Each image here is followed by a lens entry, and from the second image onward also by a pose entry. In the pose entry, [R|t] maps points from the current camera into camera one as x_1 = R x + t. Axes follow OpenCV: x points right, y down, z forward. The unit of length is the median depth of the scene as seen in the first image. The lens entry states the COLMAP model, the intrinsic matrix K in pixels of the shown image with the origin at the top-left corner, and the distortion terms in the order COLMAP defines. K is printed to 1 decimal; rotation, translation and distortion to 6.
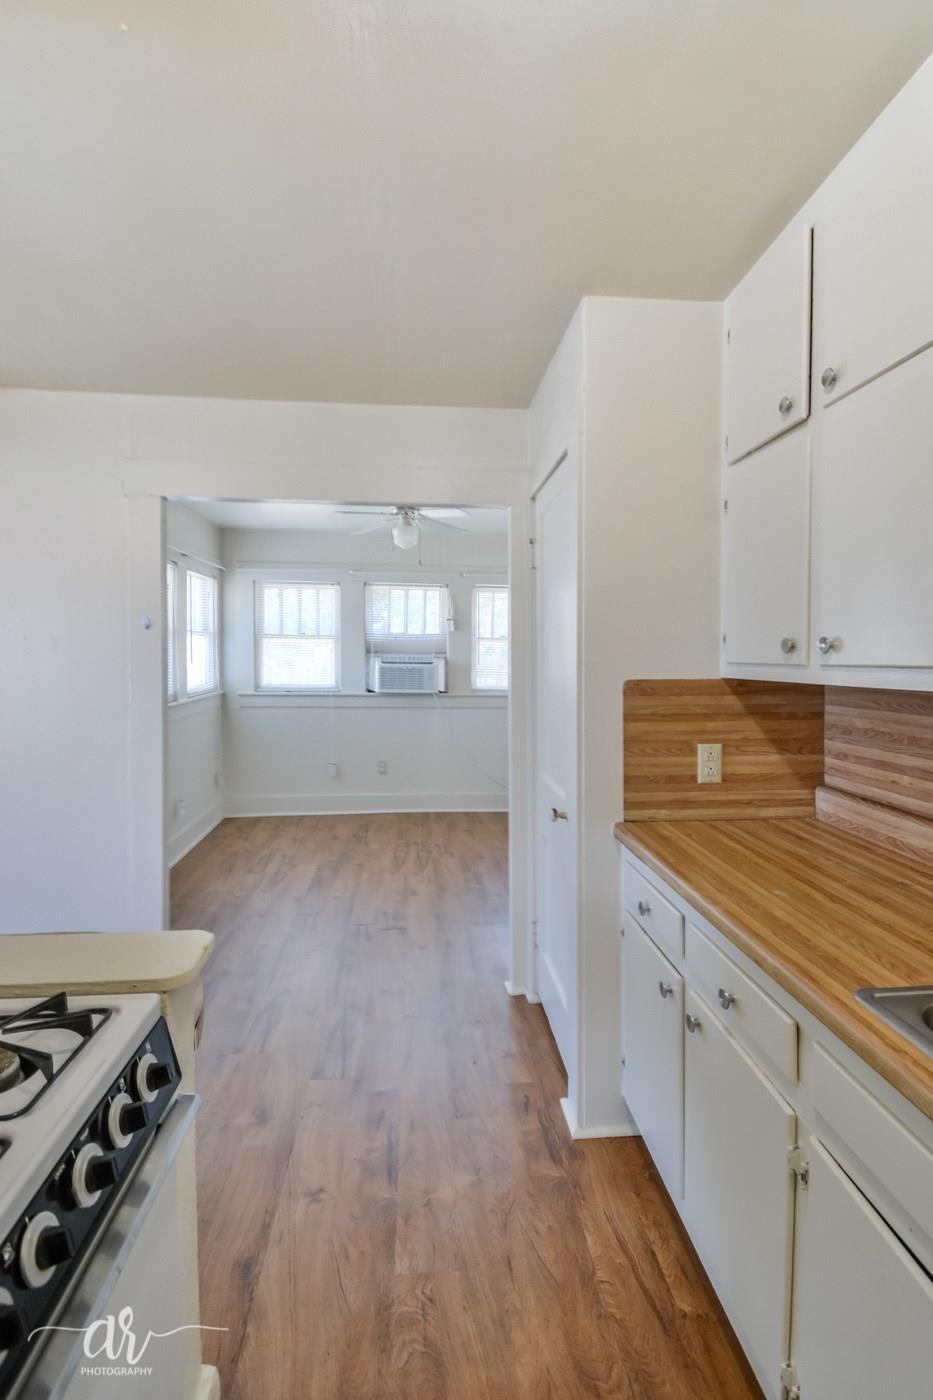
lens RADIAL K [[643.3, 0, 458.3], [0, 643.3, 678.0], [0, 0, 1]] dist [0.036227, -0.031630]
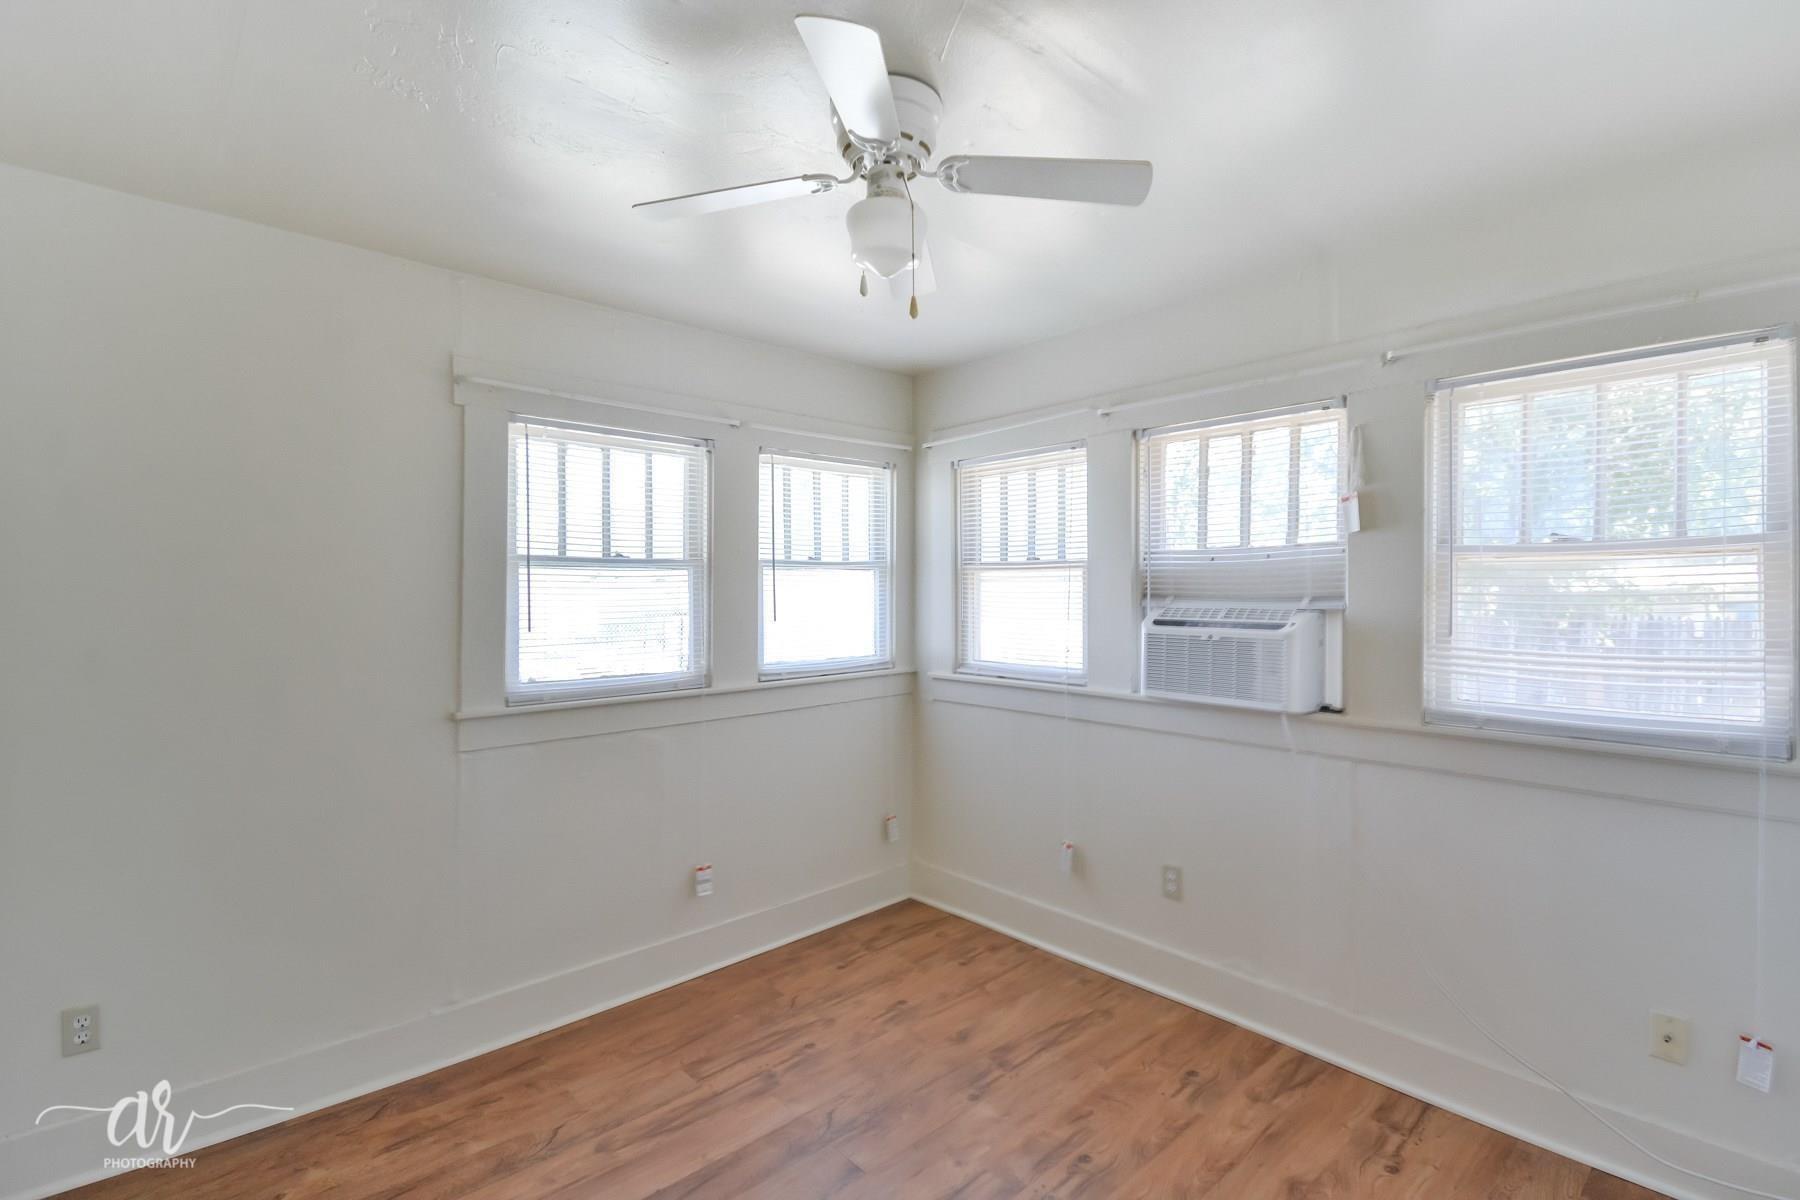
lens RADIAL K [[810.5, 0, 917.6], [0, 810.5, 604.2], [0, 0, 1]] dist [0.031053, -0.027440]
pose [[0.621685, 0.001320, -0.783266, 0.240600], [-0.023549, 0.999578, -0.017007, -0.029845], [0.782913, 0.029019, 0.621454, 0.737843]]
